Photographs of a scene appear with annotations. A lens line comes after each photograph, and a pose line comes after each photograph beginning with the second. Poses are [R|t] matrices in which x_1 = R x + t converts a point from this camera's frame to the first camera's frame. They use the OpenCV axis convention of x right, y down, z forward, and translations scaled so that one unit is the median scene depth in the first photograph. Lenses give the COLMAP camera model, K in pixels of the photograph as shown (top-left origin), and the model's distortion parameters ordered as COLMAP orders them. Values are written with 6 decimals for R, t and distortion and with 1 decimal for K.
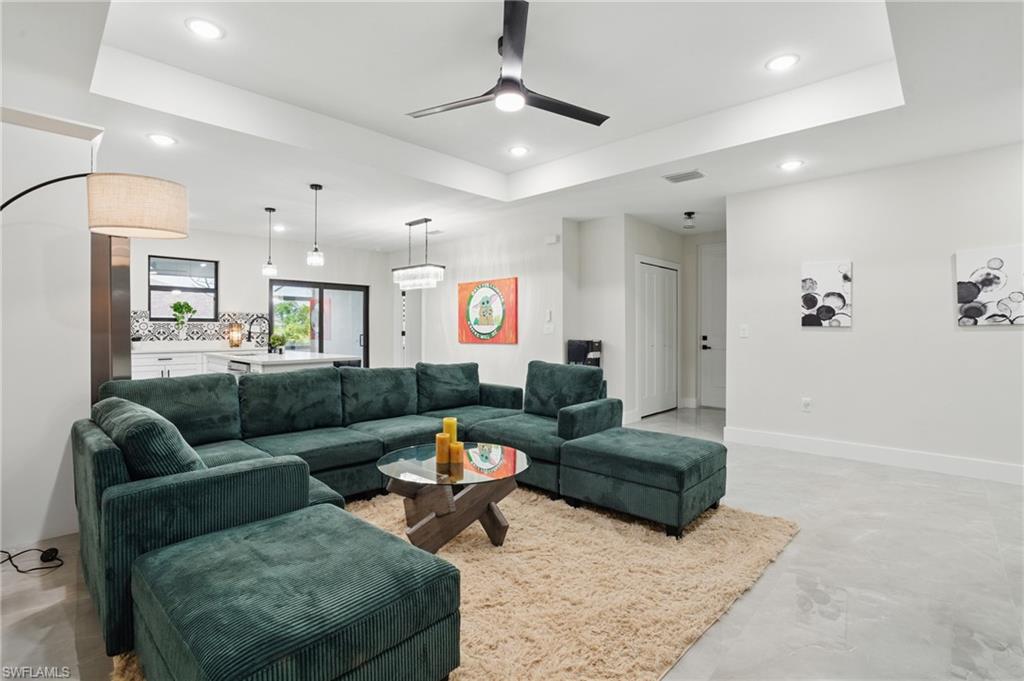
lens RADIAL K [[474.7, 0, 507.9], [0, 474.7, 333.3], [0, 0, 1]] dist [-0.072299, 0.027692]
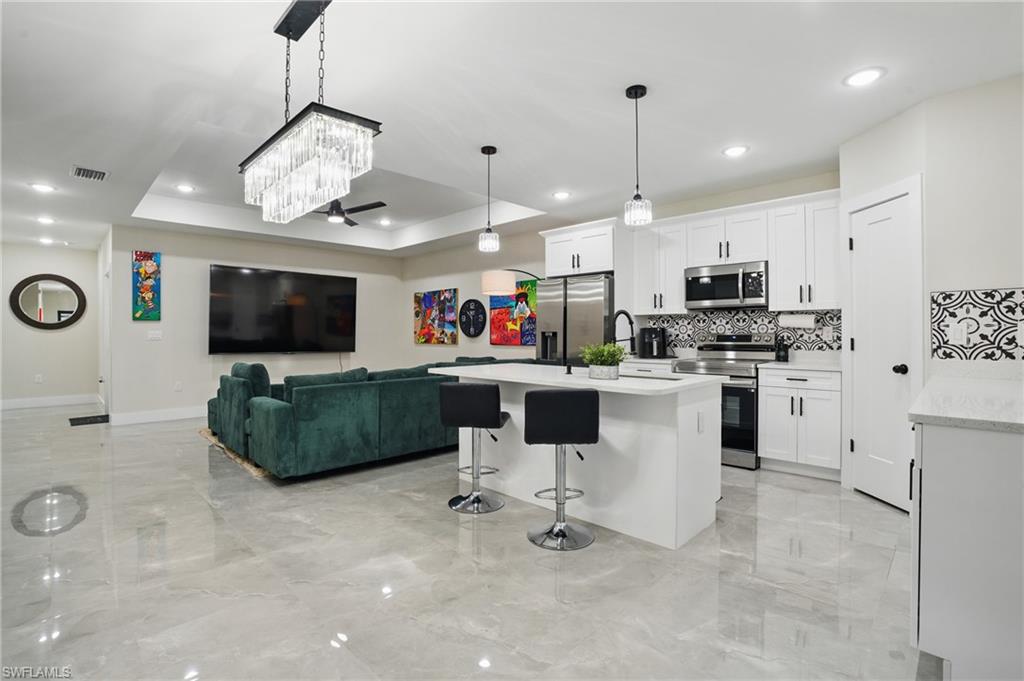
lens RADIAL K [[474.7, 0, 507.9], [0, 474.7, 333.3], [0, 0, 1]] dist [-0.072299, 0.027692]
pose [[-0.999734, 0.003116, 0.022840, -0.326309], [0.003353, 0.999941, 0.010320, -0.012279], [-0.022806, 0.010394, -0.999686, 1.267756]]
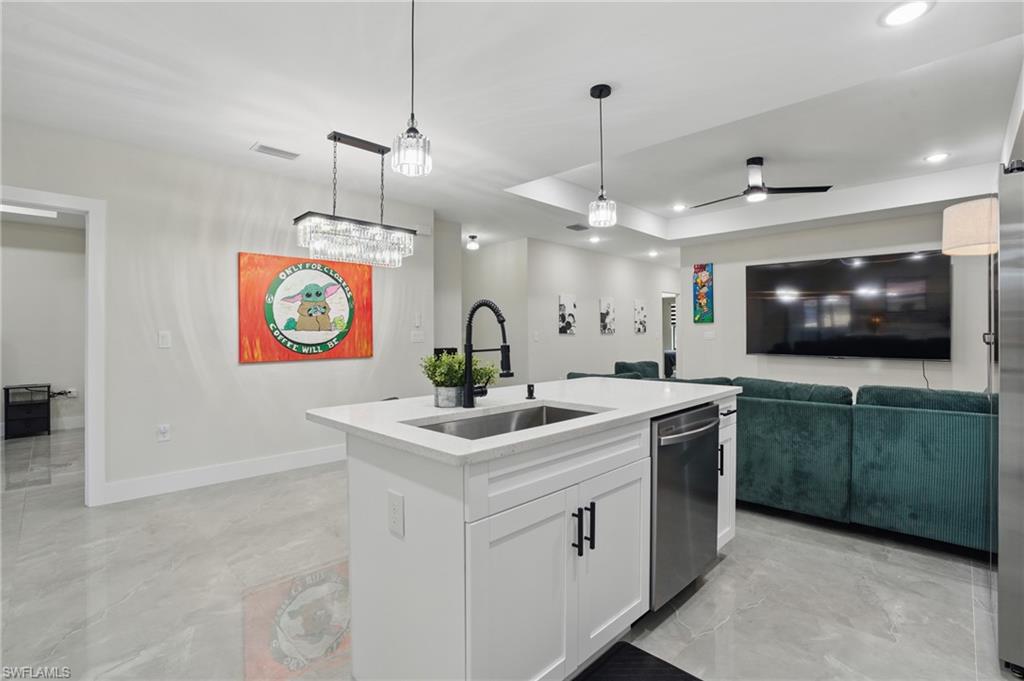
lens RADIAL K [[474.7, 0, 507.9], [0, 474.7, 333.3], [0, 0, 1]] dist [-0.072299, 0.027692]
pose [[0.025147, 0.002072, 0.999682, -0.703092], [0.013295, 0.999909, -0.002407, -0.009499], [-0.999595, 0.013352, 0.025118, 0.784036]]
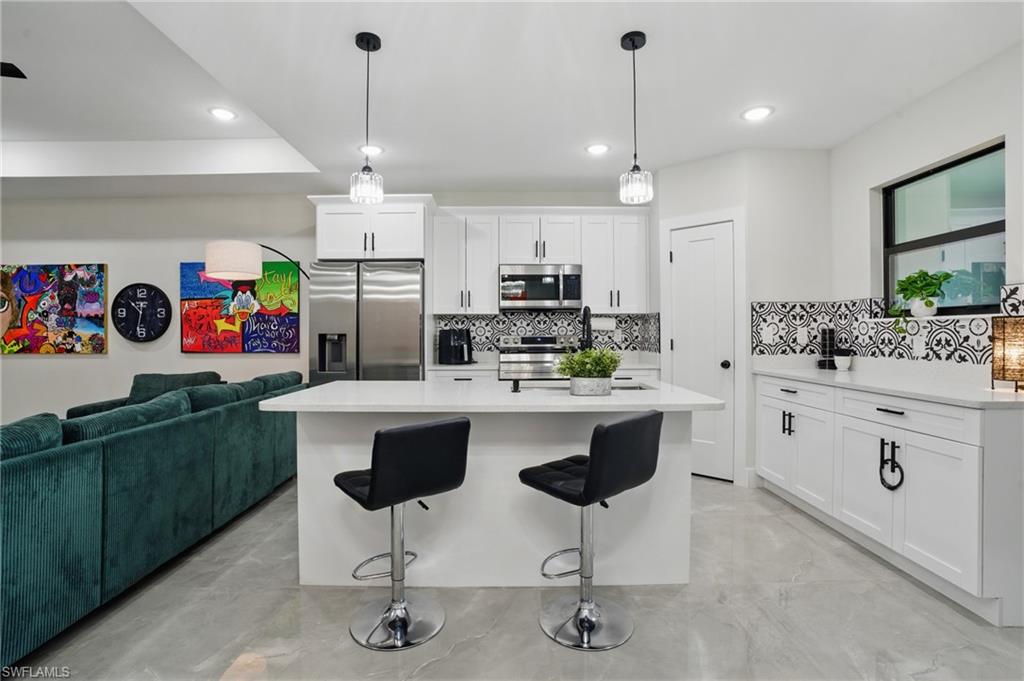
lens RADIAL K [[474.7, 0, 507.9], [0, 474.7, 333.3], [0, 0, 1]] dist [-0.072299, 0.027692]
pose [[-0.719204, 0.002286, -0.694795, -0.127243], [-0.002628, 0.999978, 0.006010, -0.010935], [0.694794, 0.006149, -0.719183, 1.028223]]
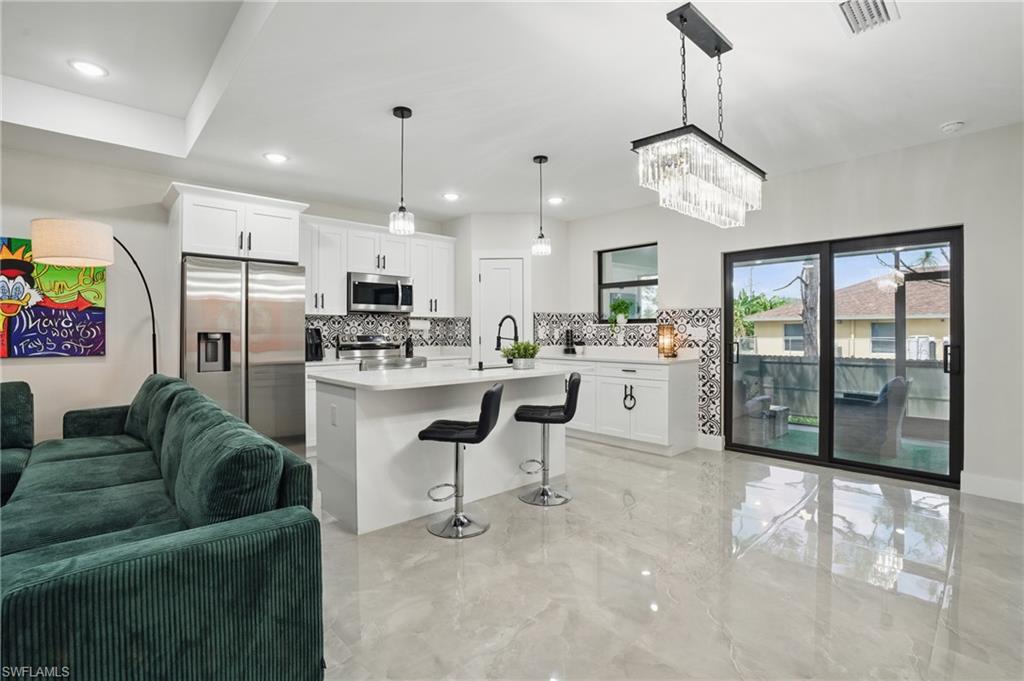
lens RADIAL K [[474.7, 0, 507.9], [0, 474.7, 333.3], [0, 0, 1]] dist [-0.072299, 0.027692]
pose [[-0.065926, 0.002052, -0.997822, 0.157013], [-0.005807, 0.999980, 0.002440, -0.008556], [0.997808, 0.005955, -0.065913, 0.844296]]
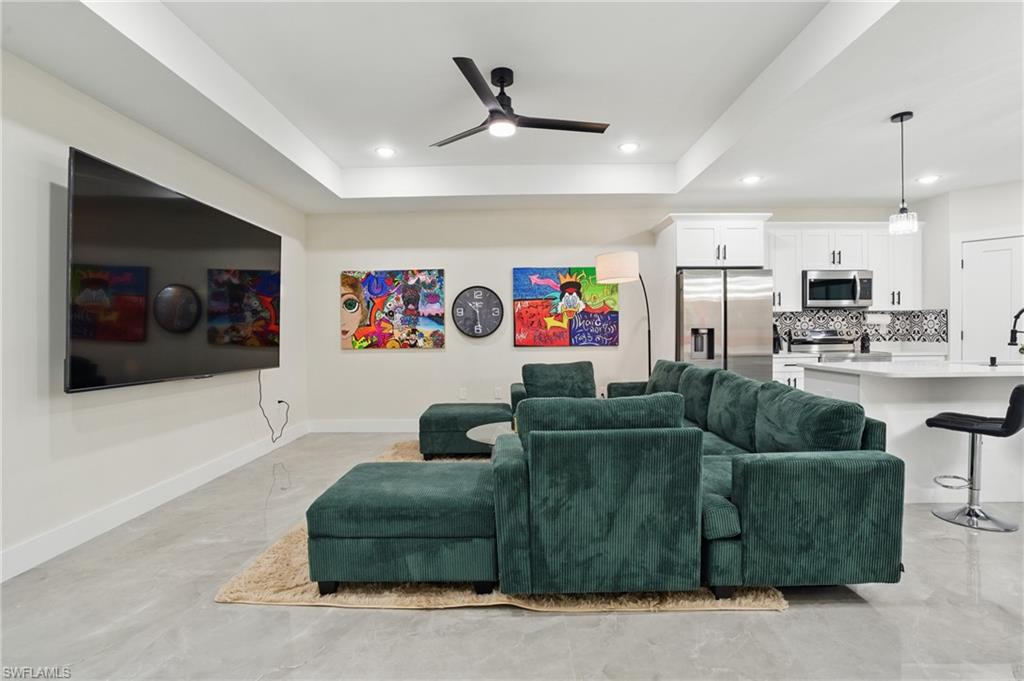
lens RADIAL K [[484.5, 0, 512.0], [0, 484.5, 340.5], [0, 0, 1]] dist [-0.069845, 0.027892]
pose [[-0.732040, 0.020577, -0.680951, 0.332694], [0.005325, 0.999686, 0.024483, -0.007038], [0.681241, 0.014297, -0.731919, 0.790153]]
